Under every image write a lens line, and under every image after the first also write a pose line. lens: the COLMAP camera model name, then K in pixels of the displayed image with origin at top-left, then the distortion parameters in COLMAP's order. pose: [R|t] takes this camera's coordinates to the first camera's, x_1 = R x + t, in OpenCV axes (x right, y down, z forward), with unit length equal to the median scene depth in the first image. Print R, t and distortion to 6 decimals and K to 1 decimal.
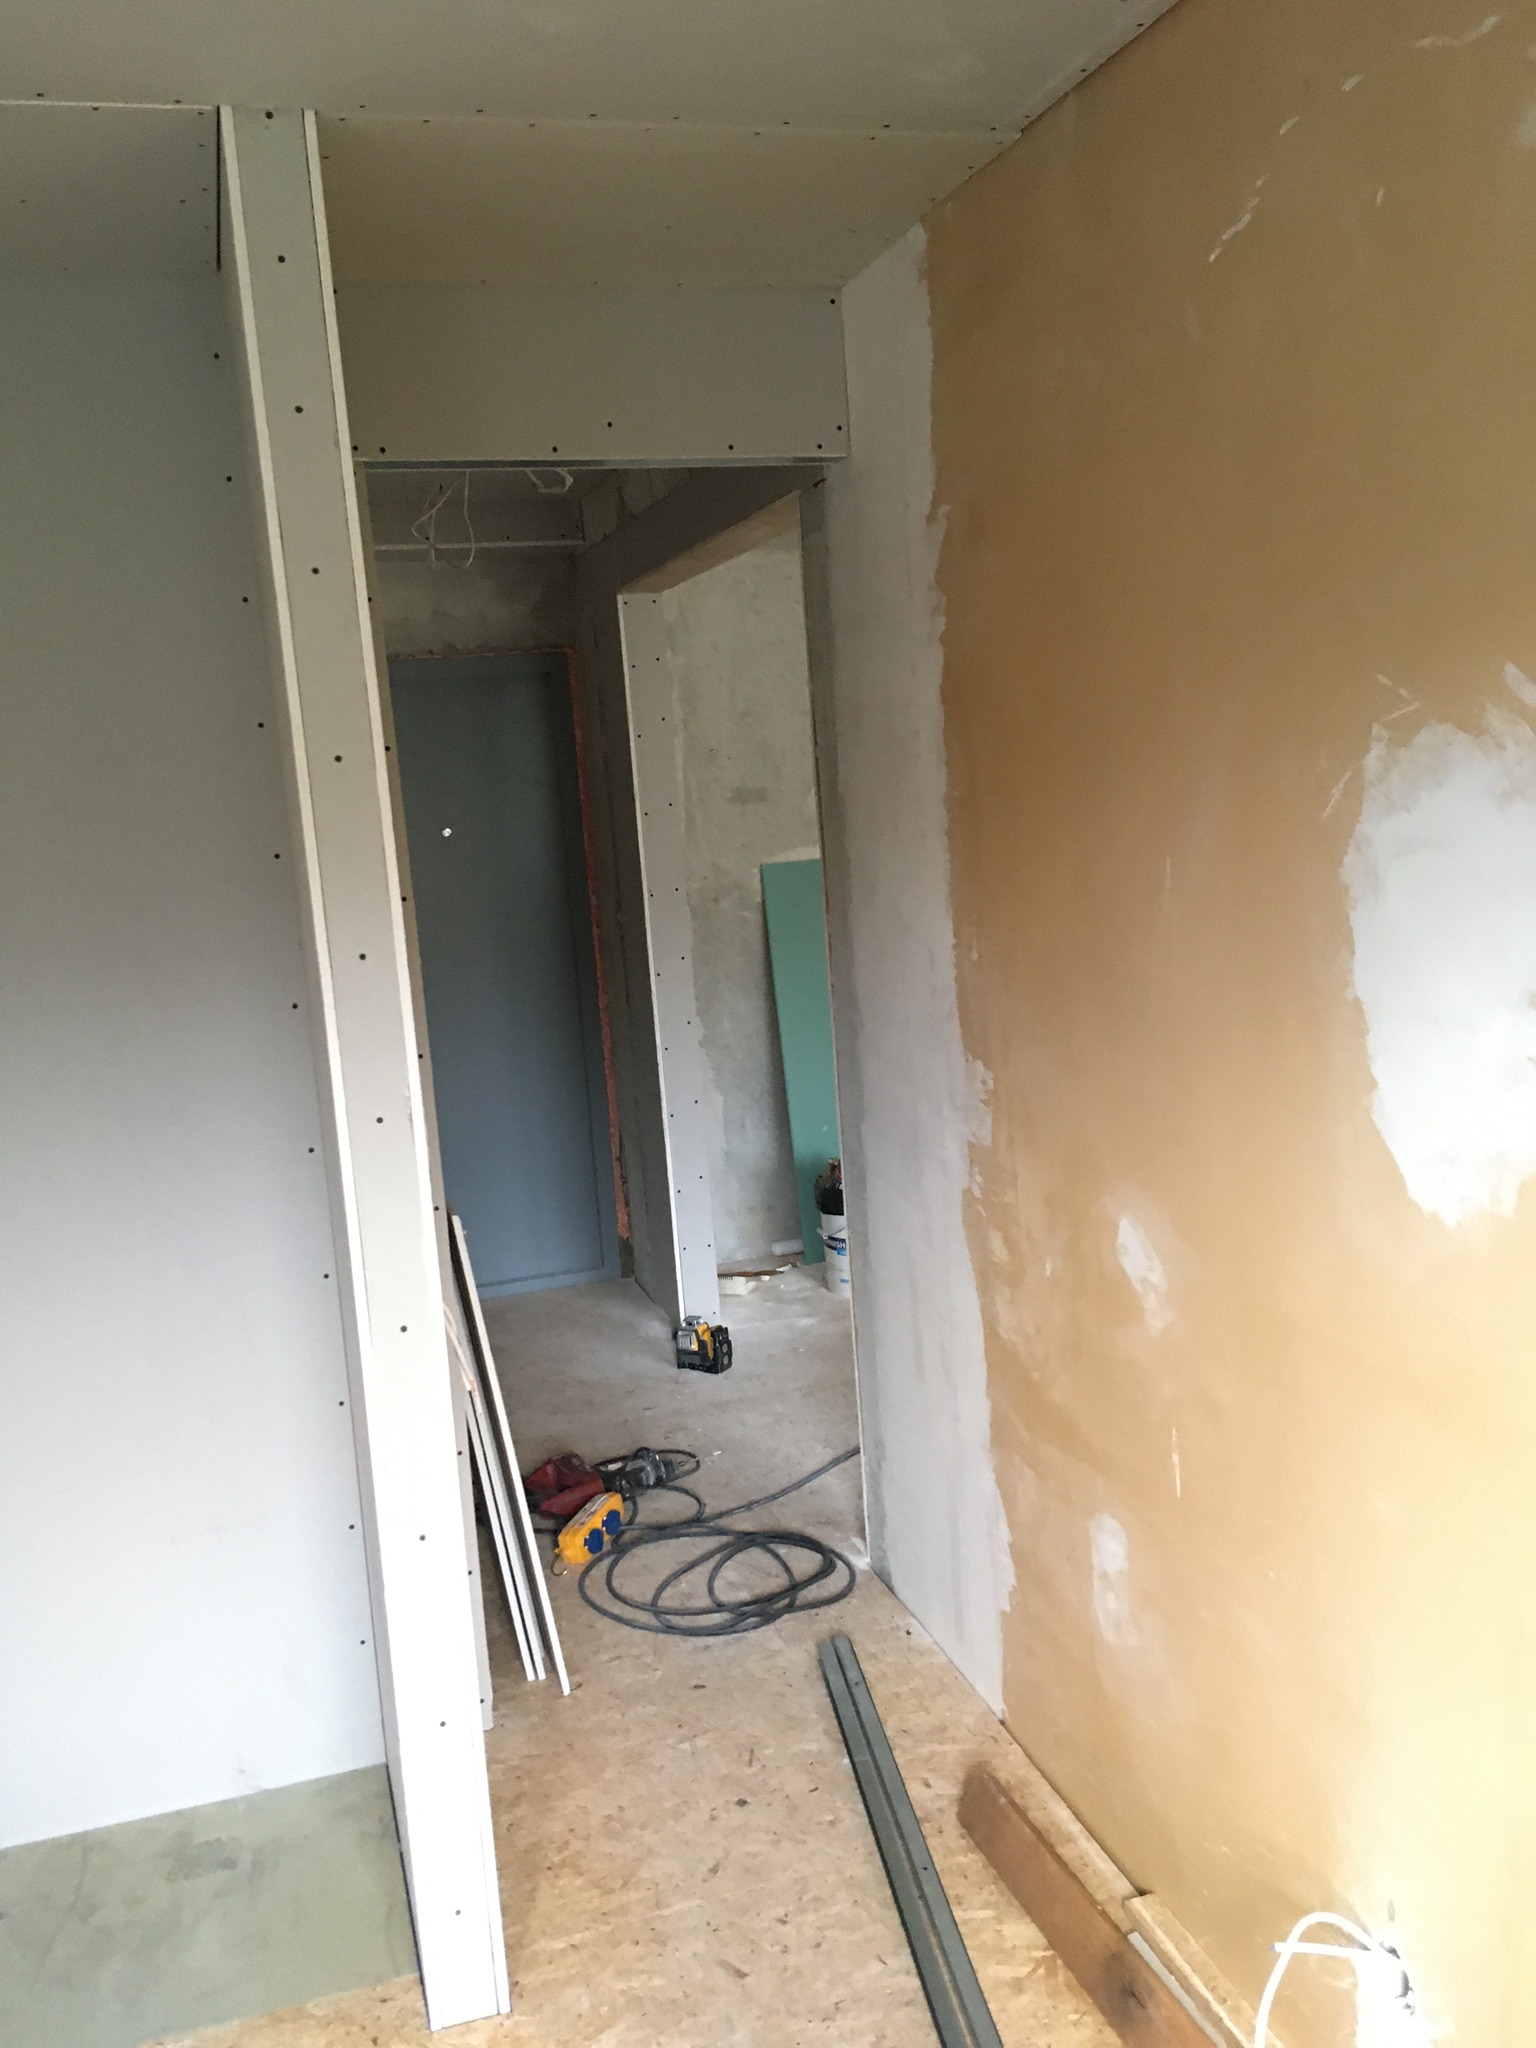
lens RADIAL K [[1724.4, 0, 768.0], [0, 1724.4, 1024.0], [0, 0, 1]] dist [0.115446, -0.176030]
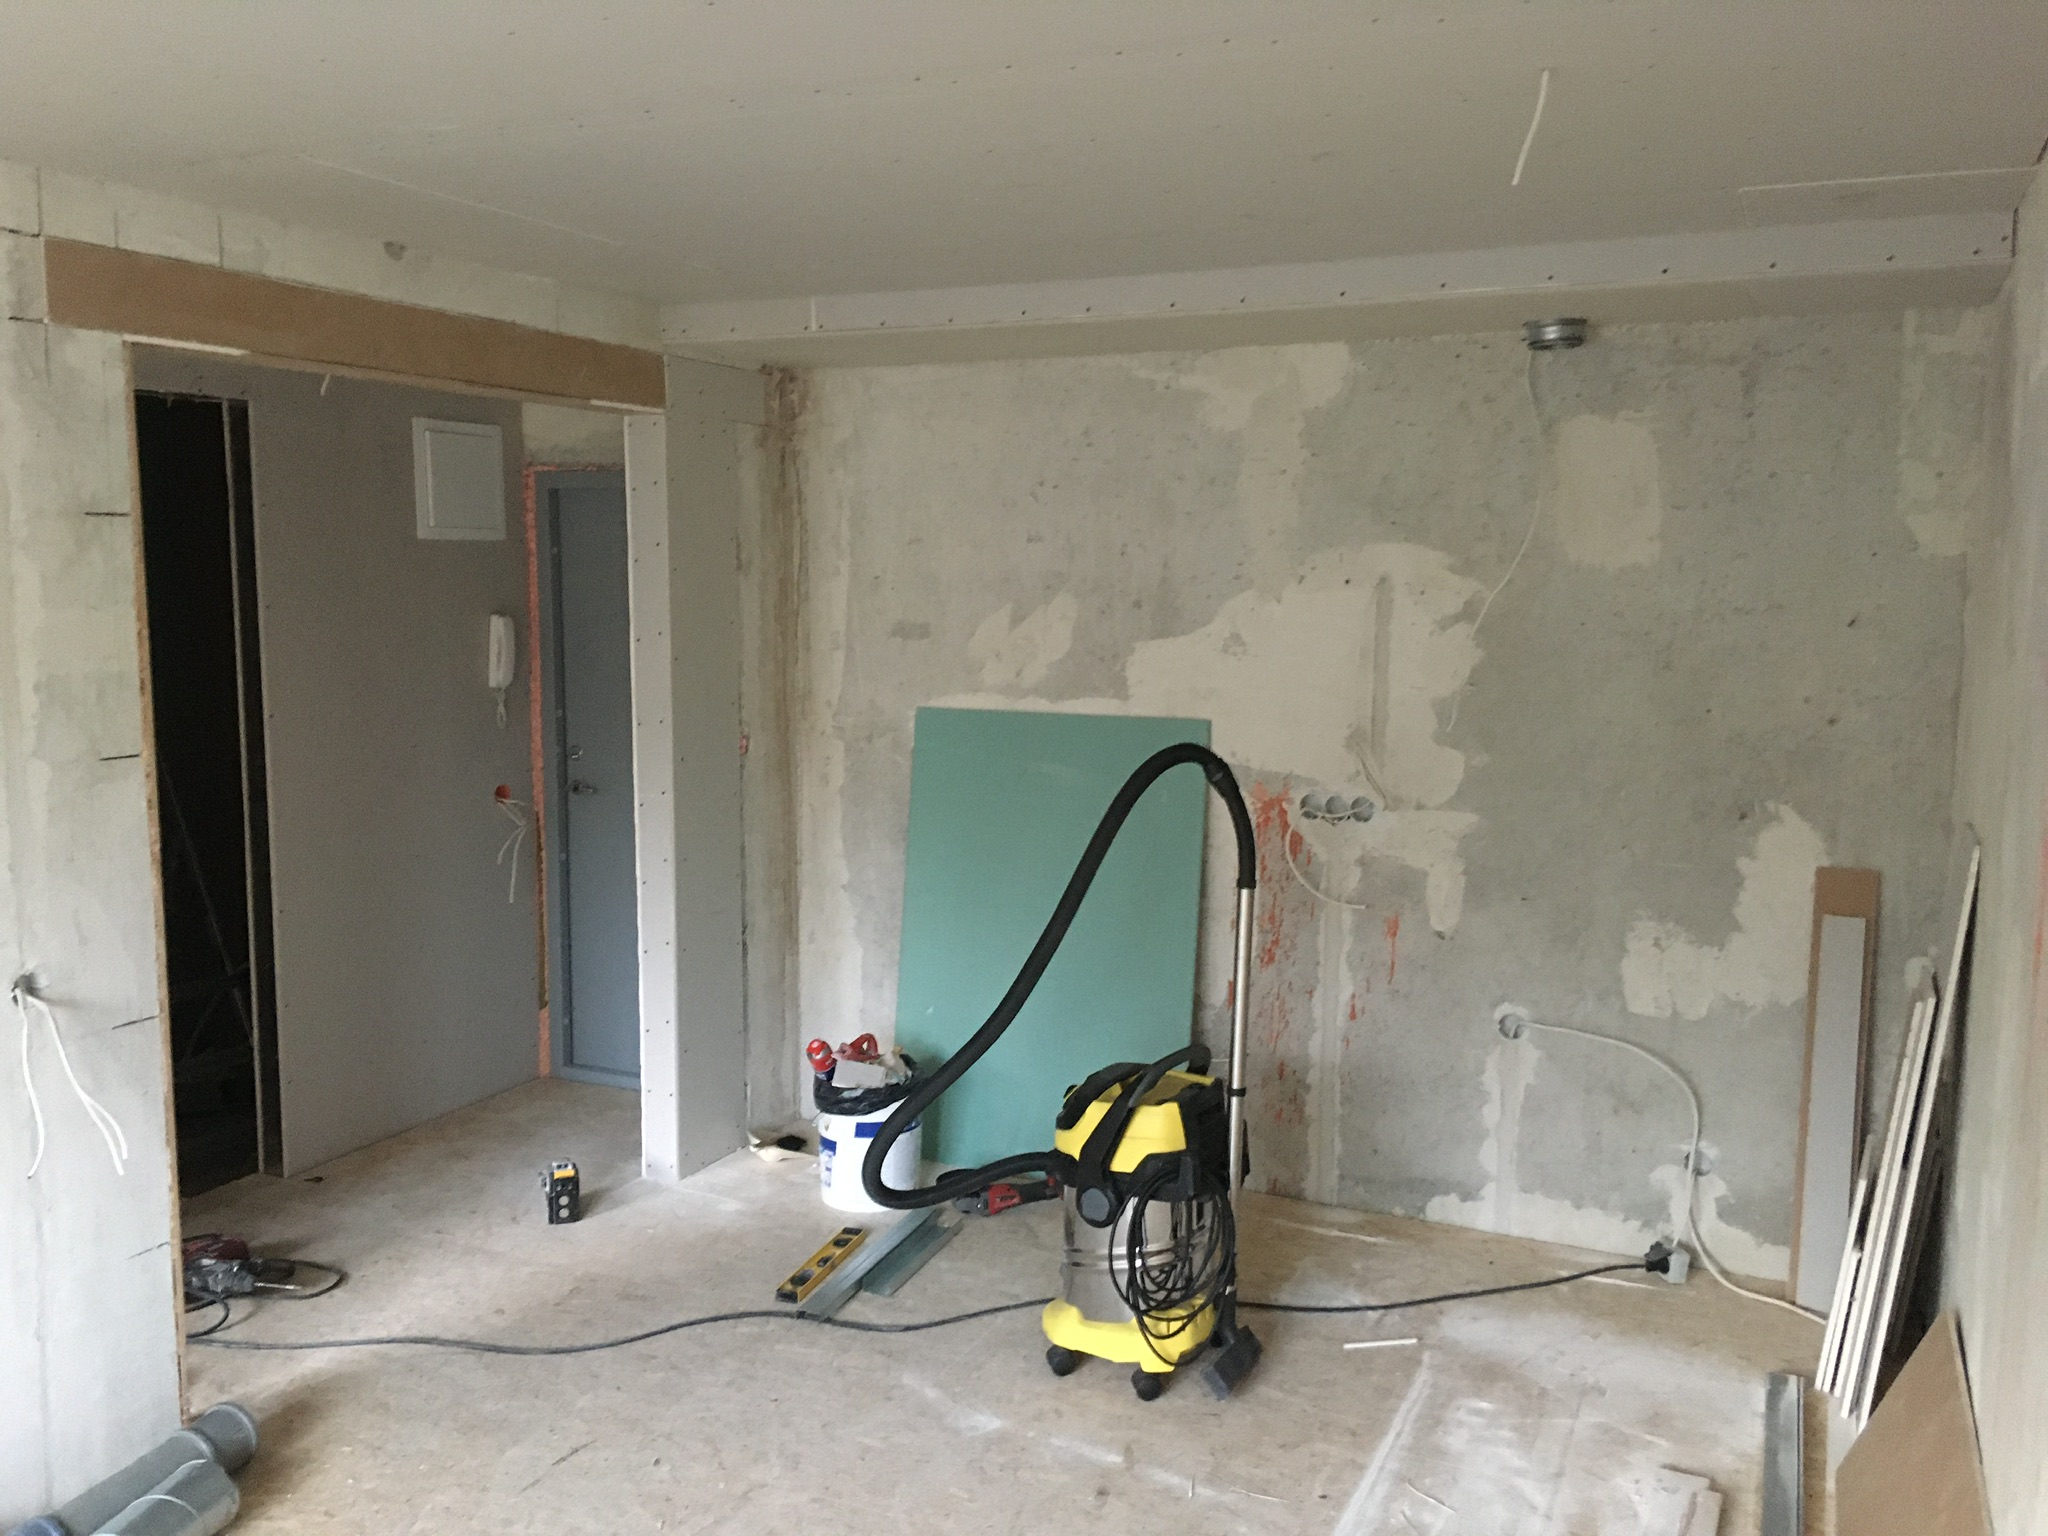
lens RADIAL K [[1724.4, 0, 1024.0], [0, 1724.4, 768.0], [0, 0, 1]] dist [0.115446, -0.176030]
pose [[0.739406, 0.153185, -0.655602, 0.719288], [-0.158750, 0.985983, 0.051338, -0.131417], [0.654276, 0.066117, 0.753360, 0.401441]]
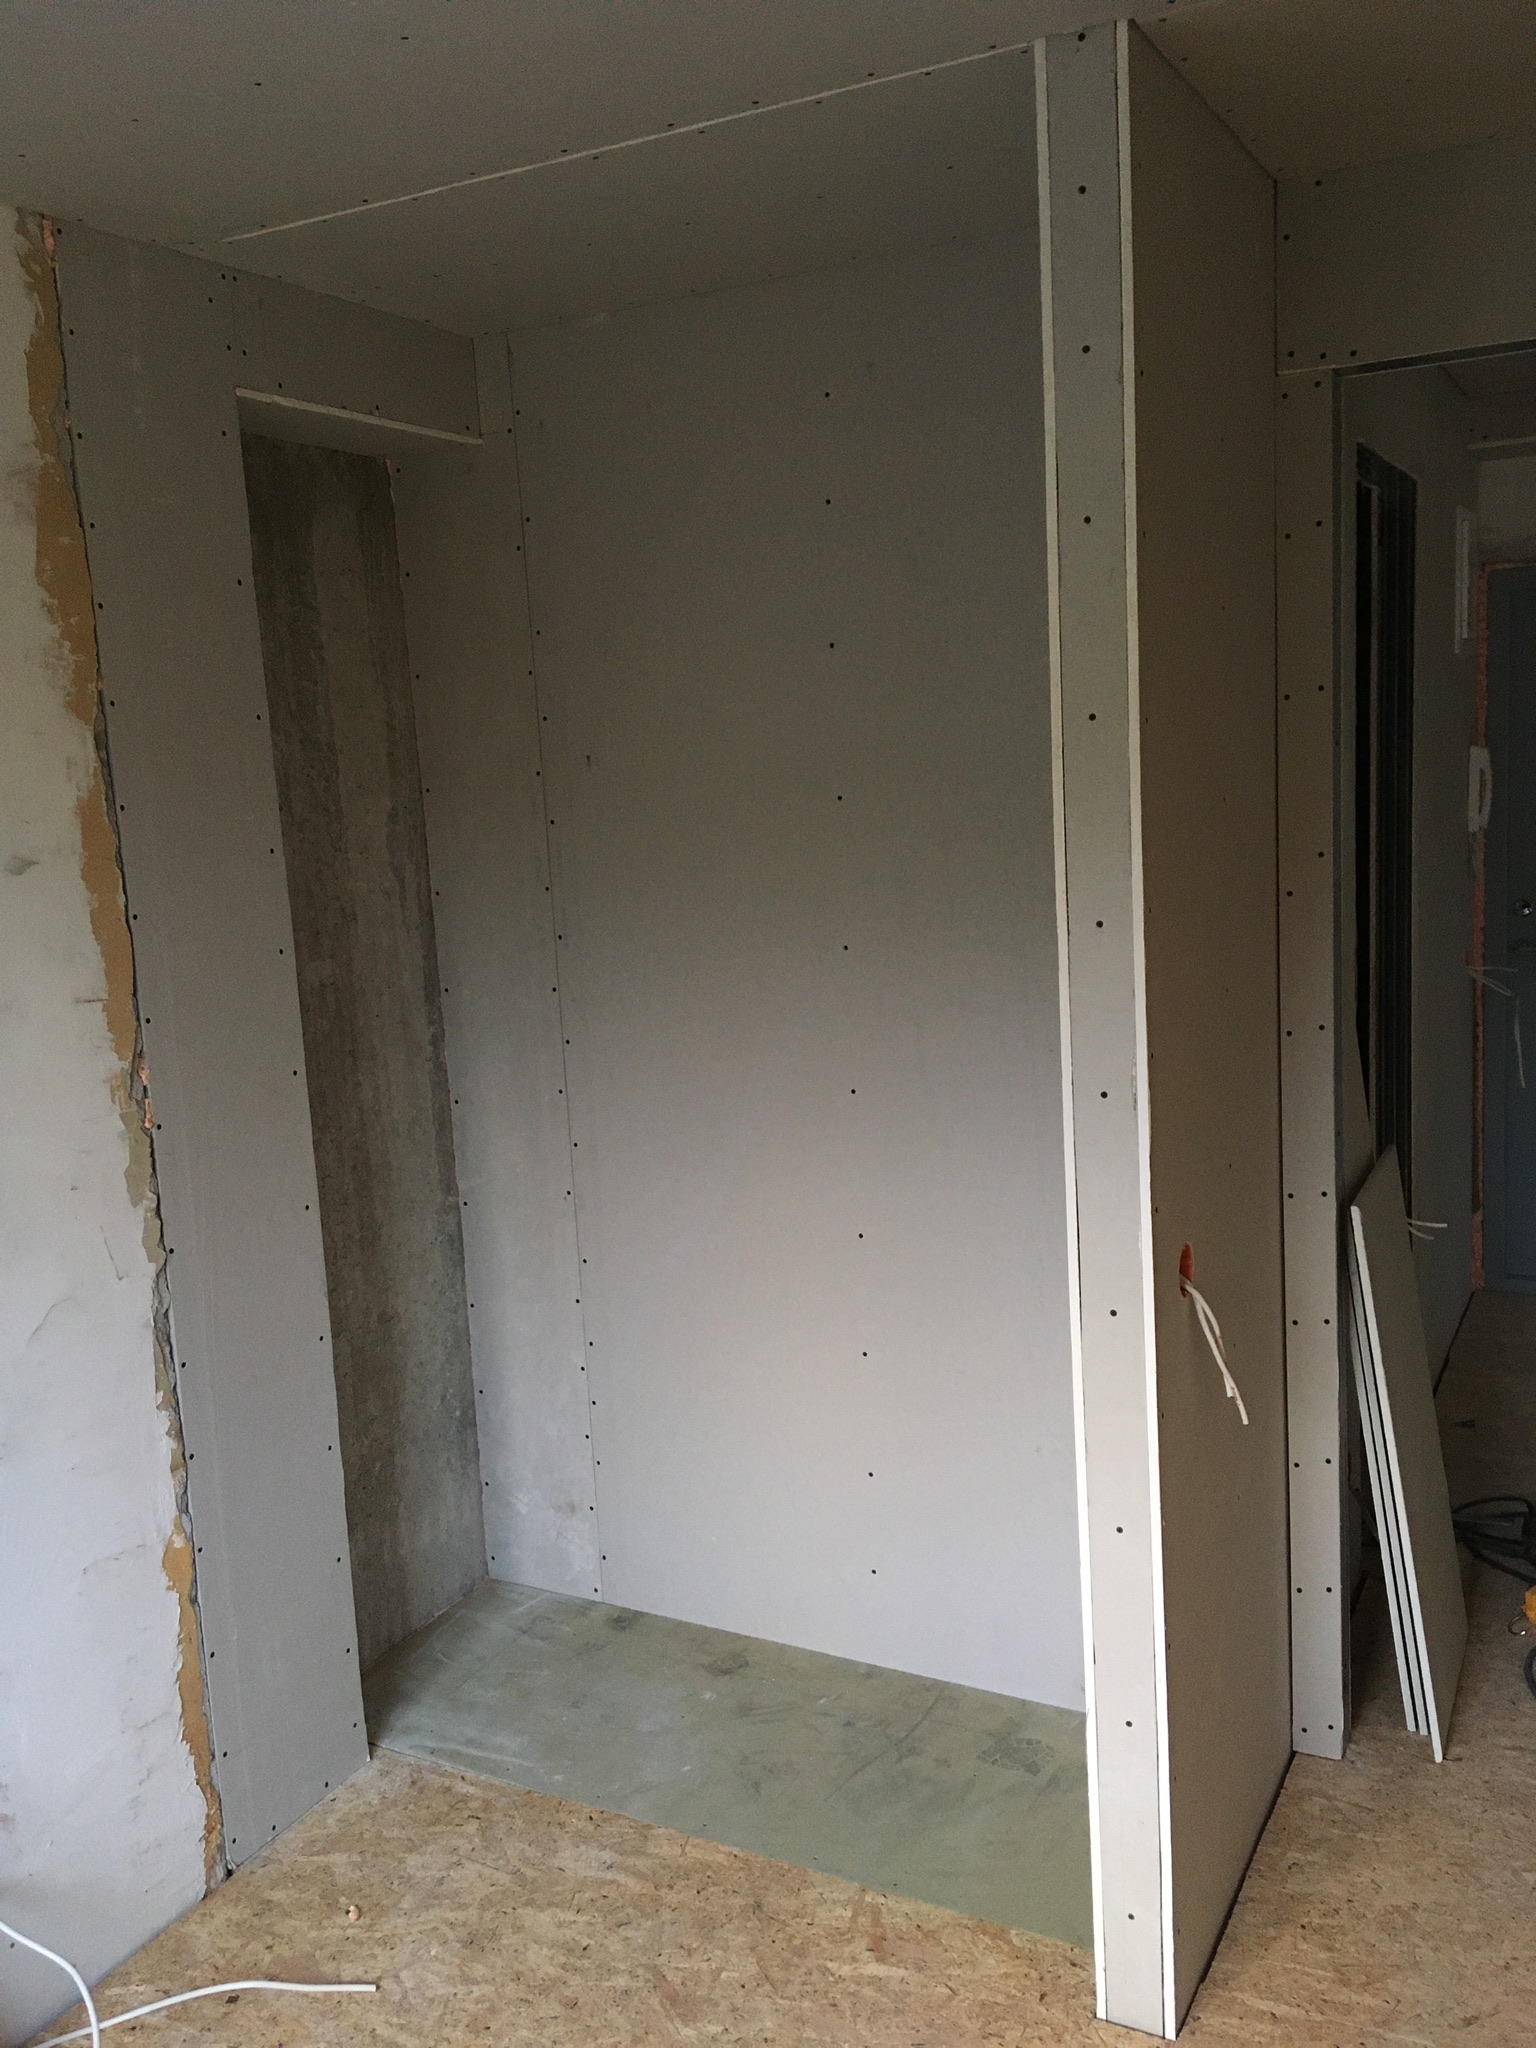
lens RADIAL K [[1724.4, 0, 768.0], [0, 1724.4, 1024.0], [0, 0, 1]] dist [0.115446, -0.176030]
pose [[0.705521, 0.140045, -0.694714, 0.133600], [-0.098535, 0.990144, 0.099532, -0.026507], [0.701805, -0.001768, 0.712367, 0.080978]]
